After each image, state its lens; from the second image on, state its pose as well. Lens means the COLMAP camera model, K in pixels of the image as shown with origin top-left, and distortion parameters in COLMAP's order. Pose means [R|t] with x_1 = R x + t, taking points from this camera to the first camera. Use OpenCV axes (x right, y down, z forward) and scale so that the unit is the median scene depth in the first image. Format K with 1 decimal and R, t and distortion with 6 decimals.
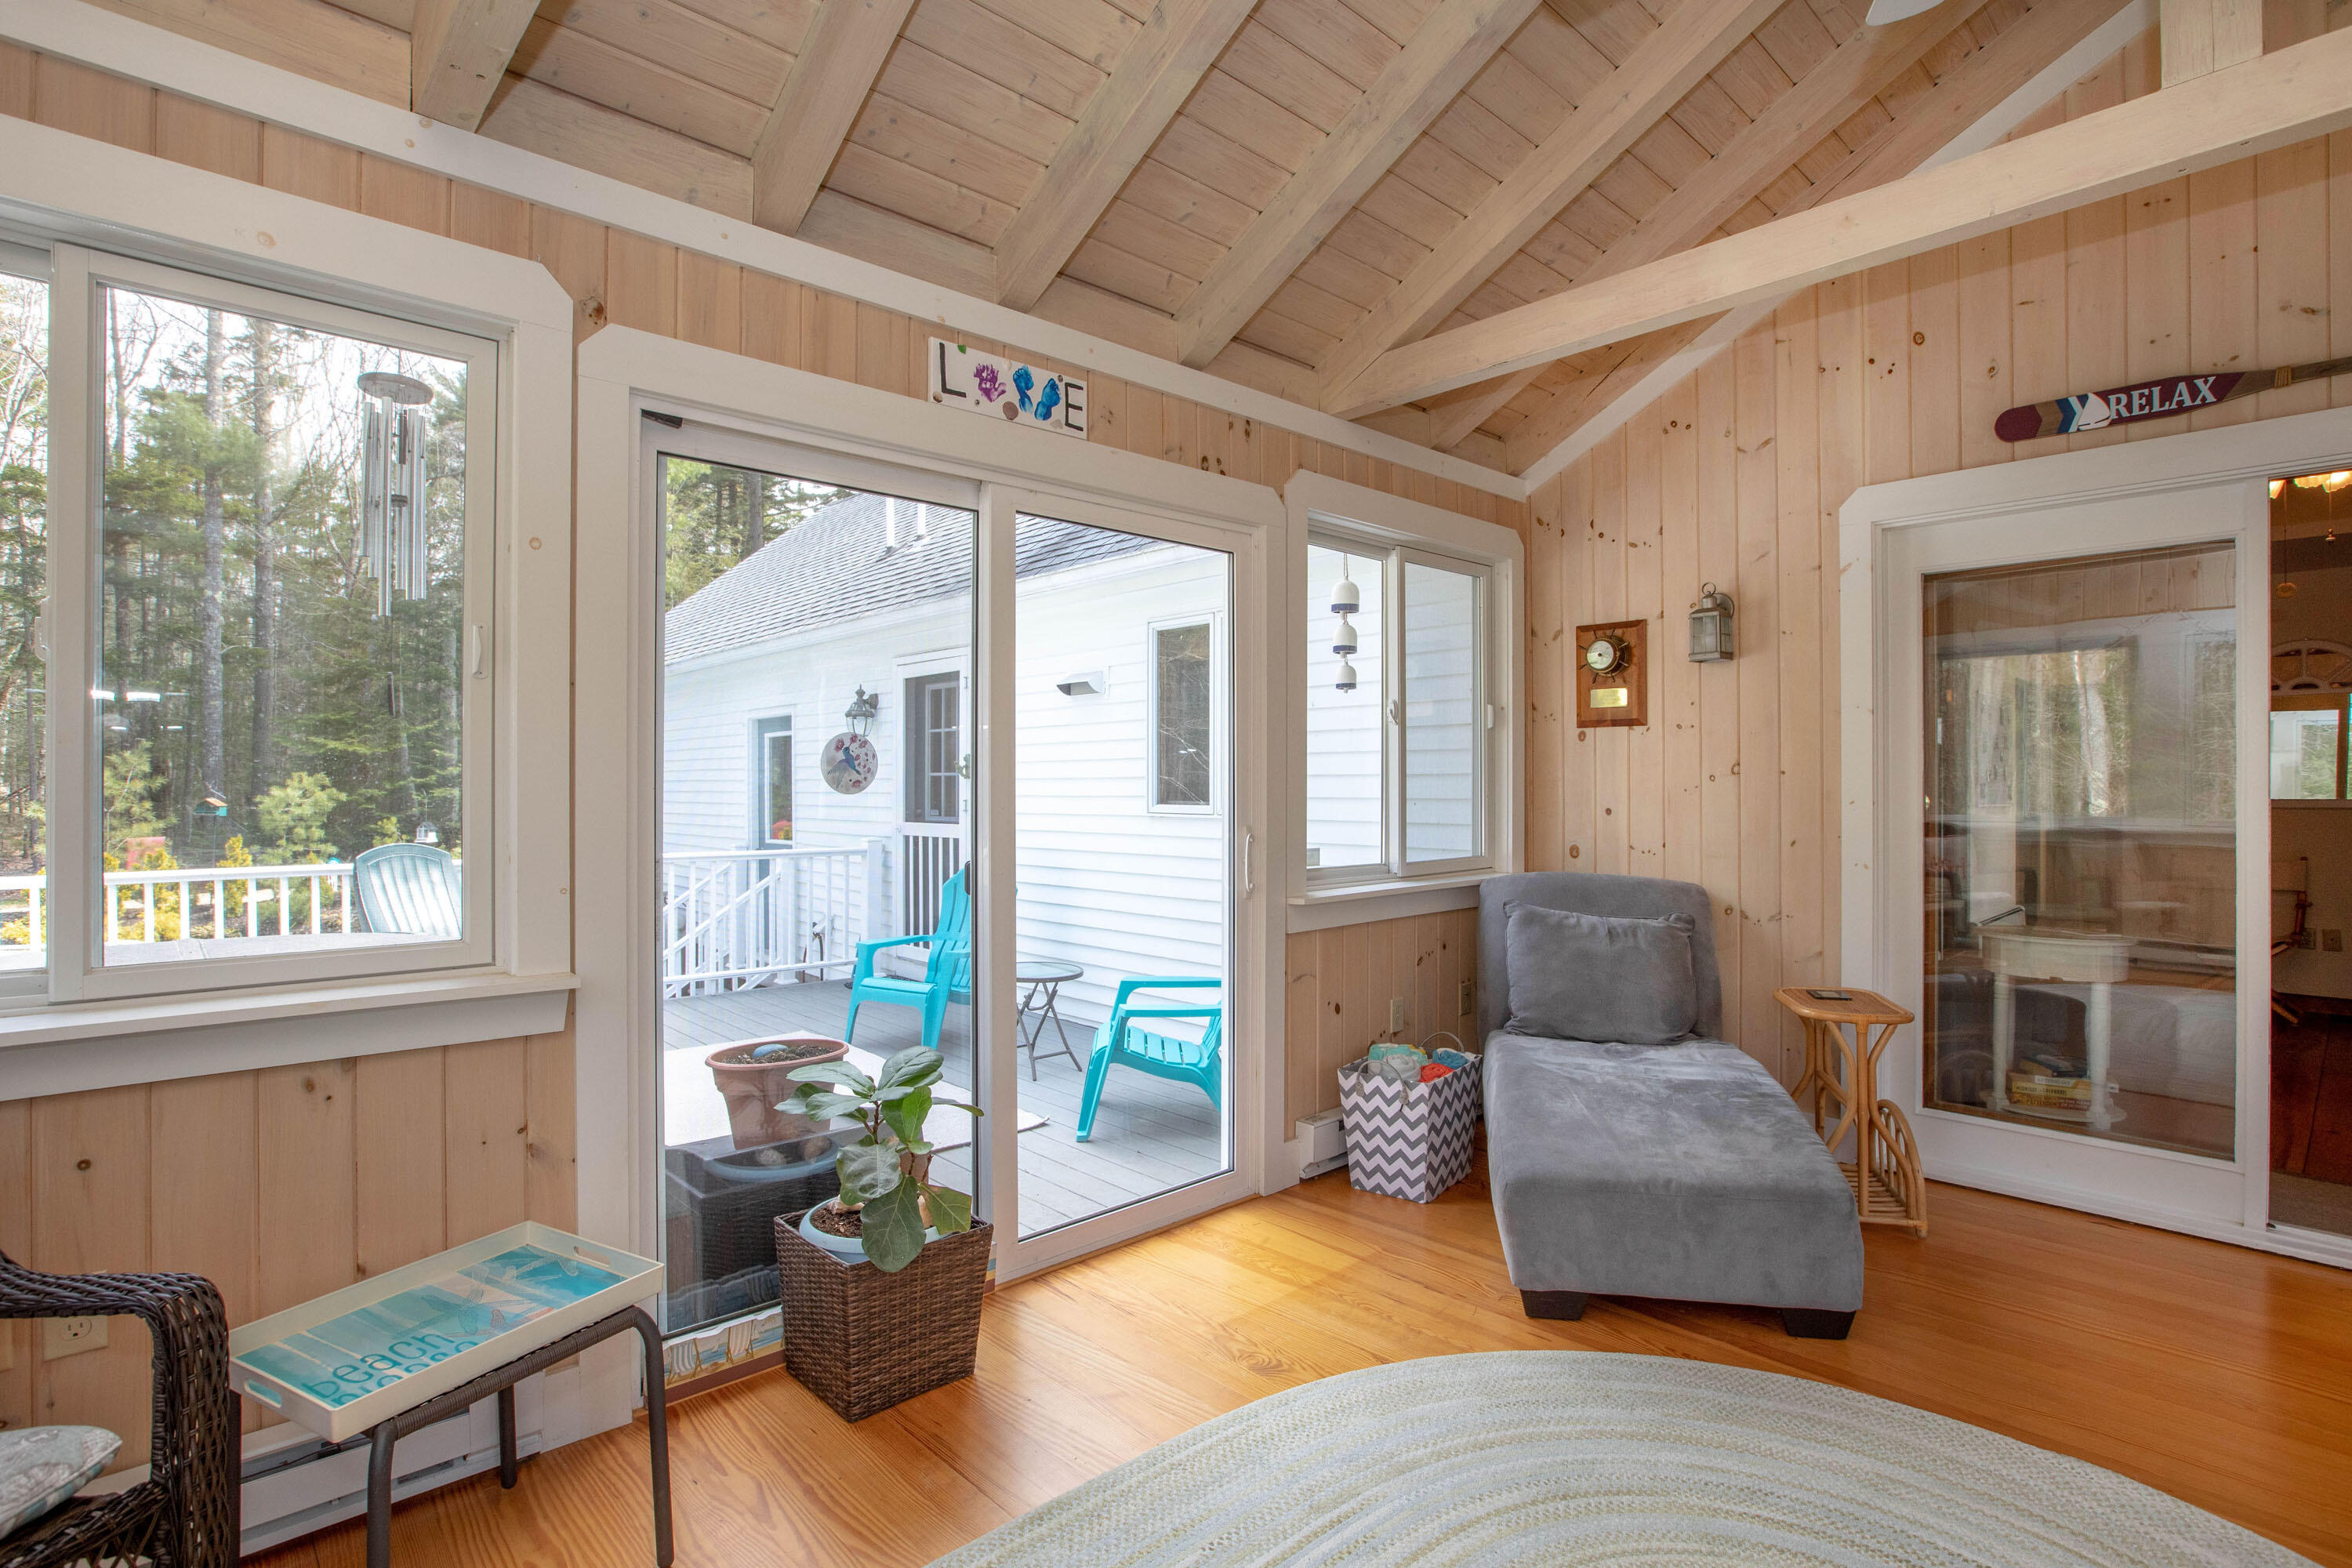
lens RADIAL K [[1139.8, 0, 1176.2], [0, 1139.8, 784.9], [0, 0, 1]] dist [-0.039949, 0.000764]
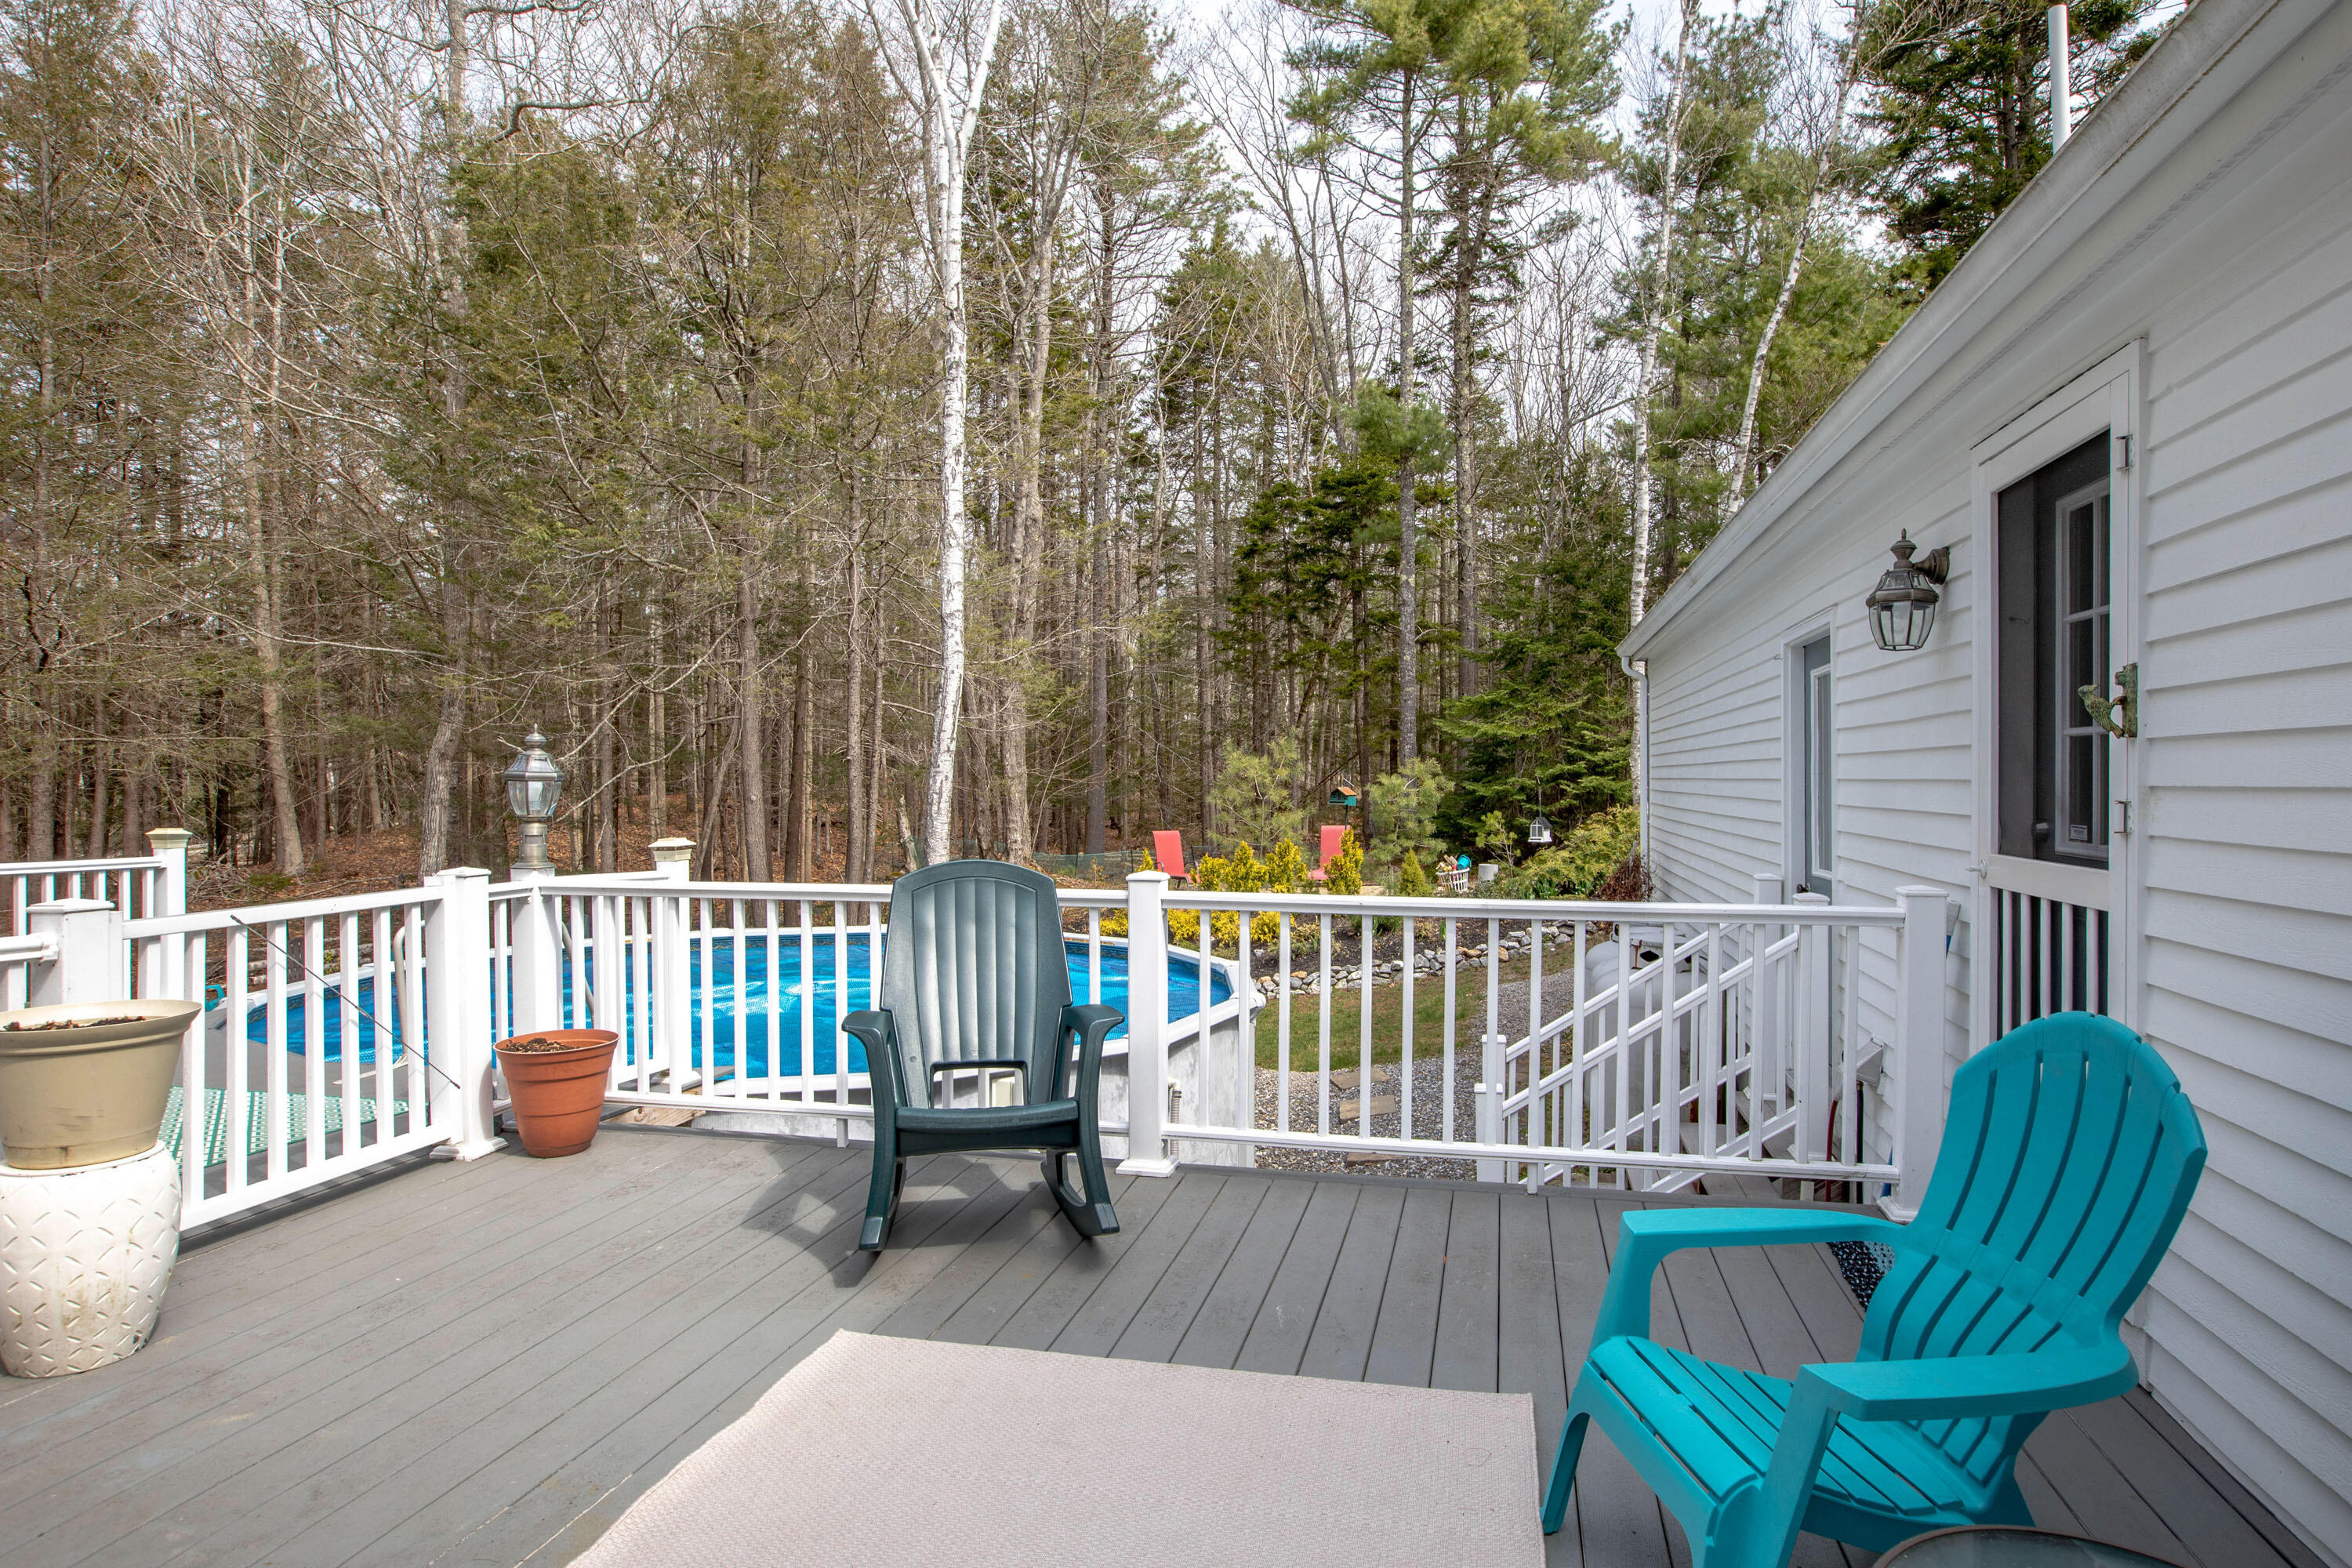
lens RADIAL K [[1329.4, 0, 1174.0], [0, 1329.4, 781.6], [0, 0, 1]] dist [-0.000156, 0.000194]
pose [[0.552182, 0.004188, -0.833713, -0.005571], [-0.000993, 0.999990, 0.004366, 0.002822], [0.833723, -0.001583, 0.552181, 0.252143]]
